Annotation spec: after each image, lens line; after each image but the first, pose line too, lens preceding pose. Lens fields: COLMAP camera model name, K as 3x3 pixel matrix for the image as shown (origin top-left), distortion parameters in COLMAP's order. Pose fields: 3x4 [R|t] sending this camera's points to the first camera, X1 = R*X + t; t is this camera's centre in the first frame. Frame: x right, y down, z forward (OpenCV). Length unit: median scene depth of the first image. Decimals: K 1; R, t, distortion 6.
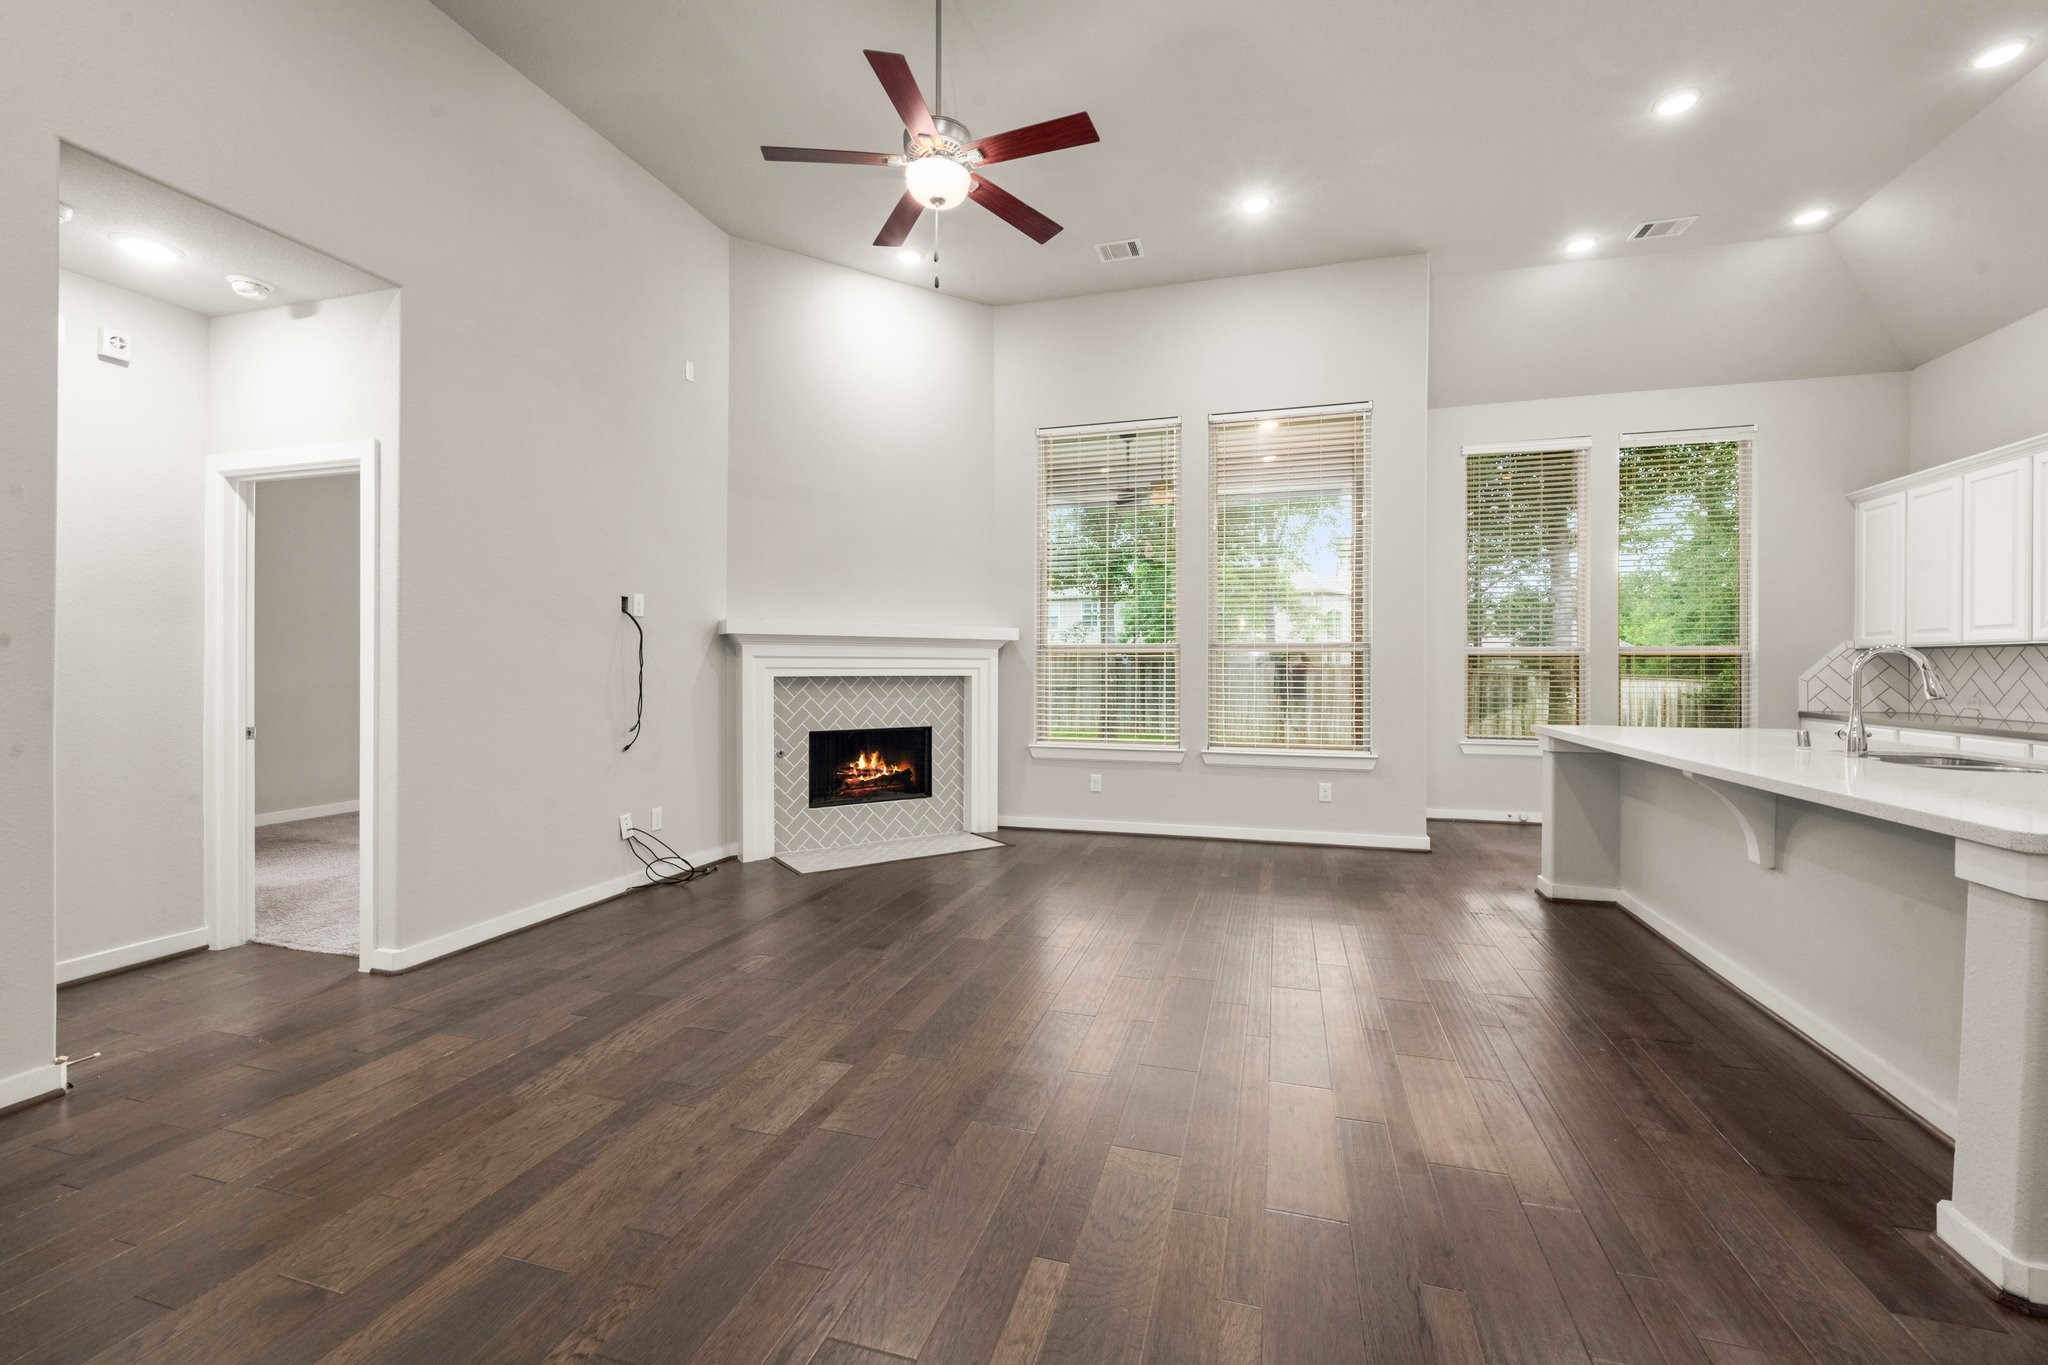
lens RADIAL K [[843.5, 0, 1032.5], [0, 843.5, 667.4], [0, 0, 1]] dist [0.000375, -0.000083]
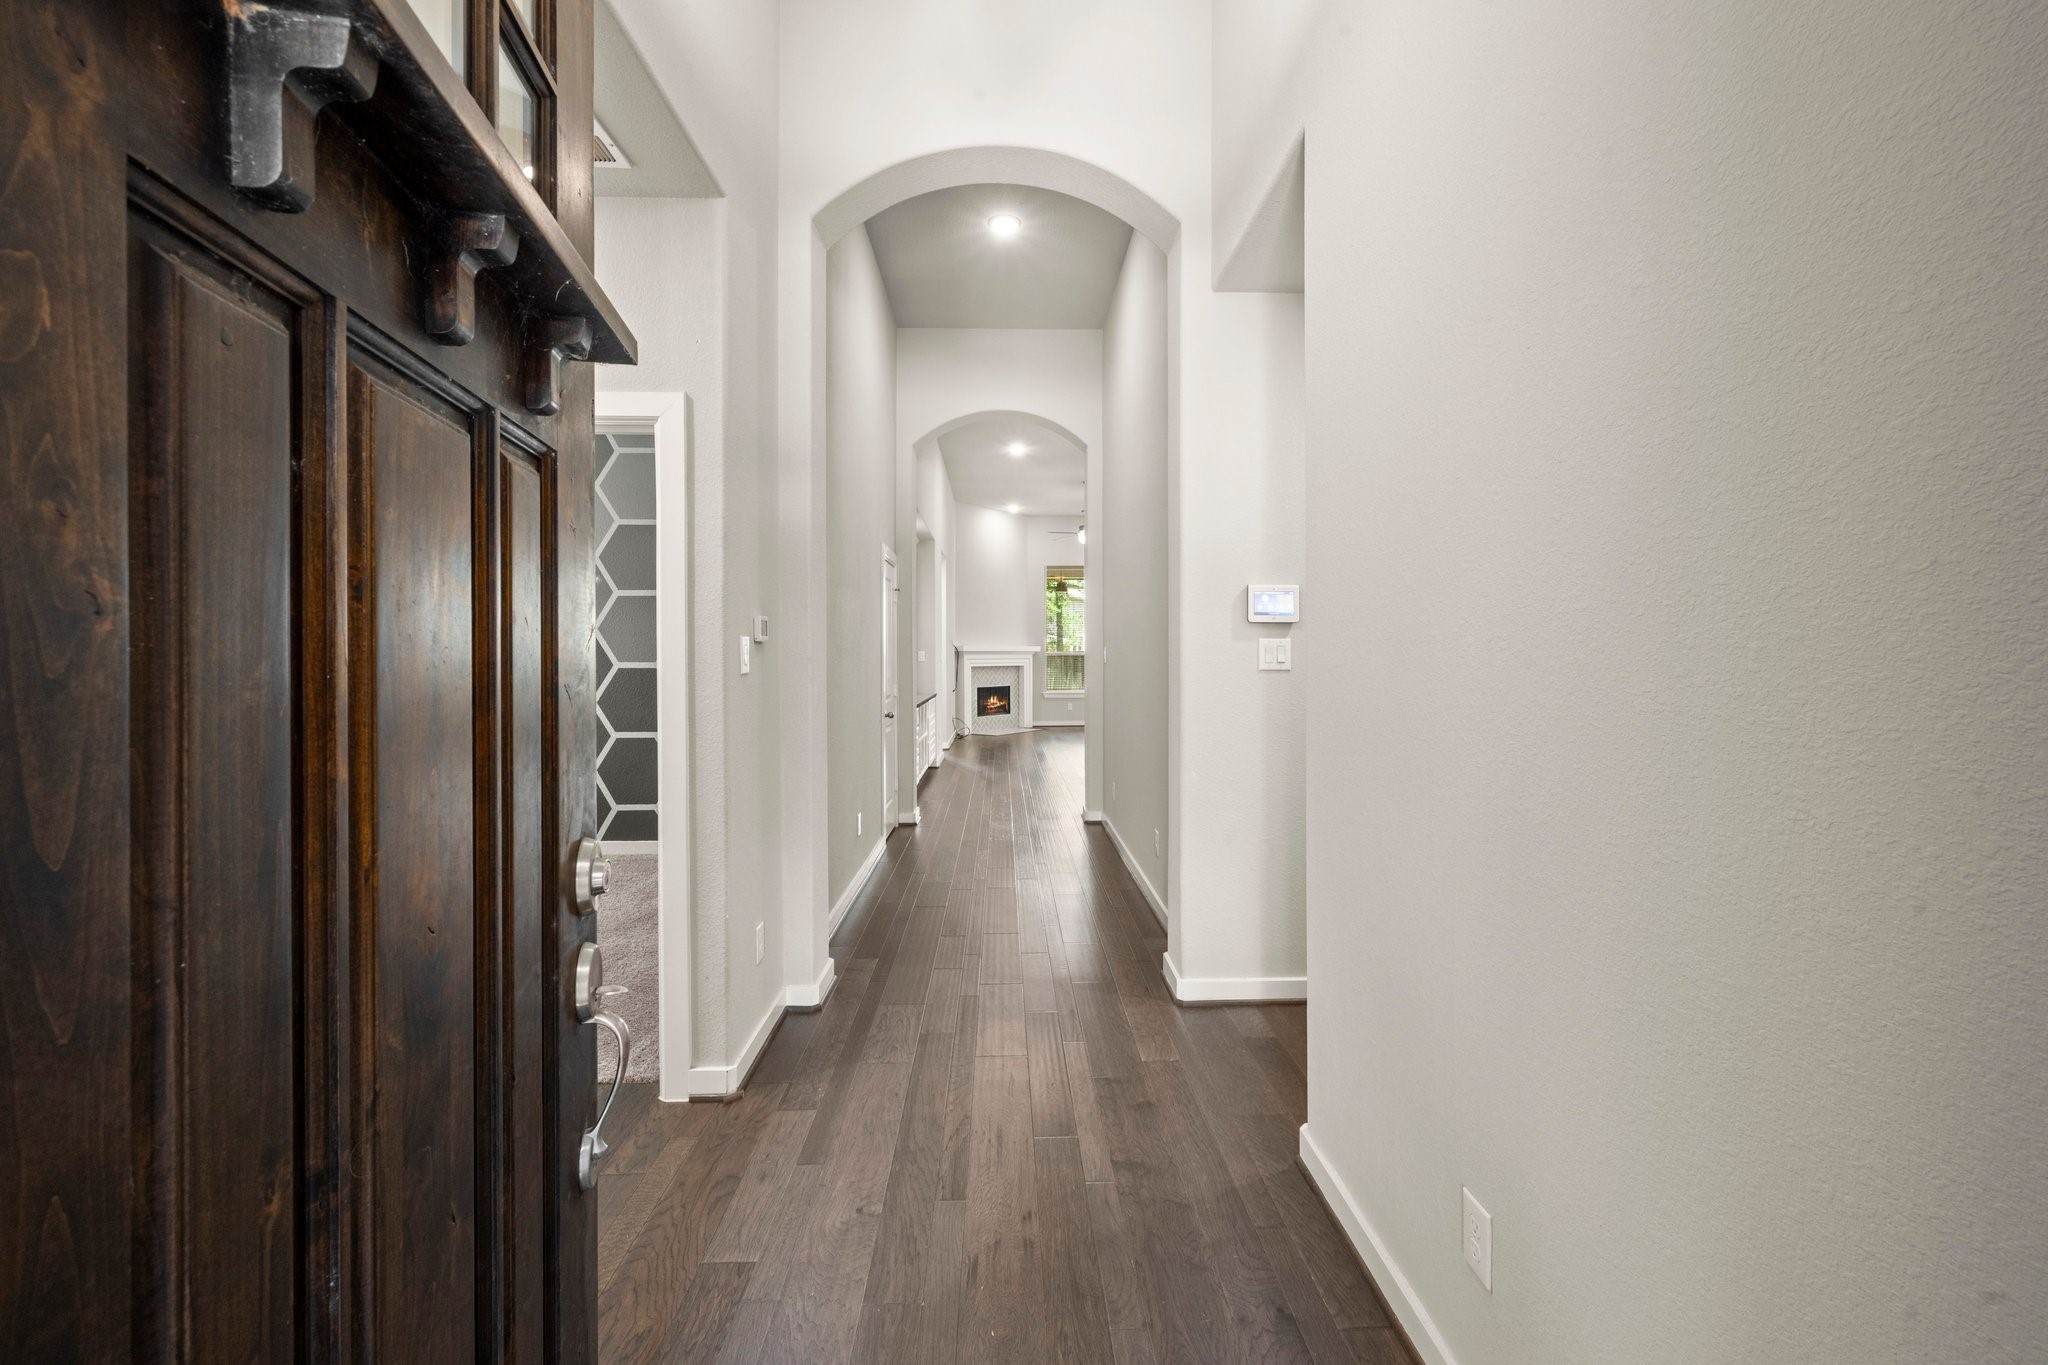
lens RADIAL K [[812.3, 0, 1027.8], [0, 812.3, 665.1], [0, 0, 1]] dist [-0.000929, 0.000526]
pose [[0.953733, -0.013617, 0.300346, -0.861124], [0.011655, 0.999897, 0.008323, -0.013108], [-0.300428, -0.004438, 0.953794, -1.438942]]
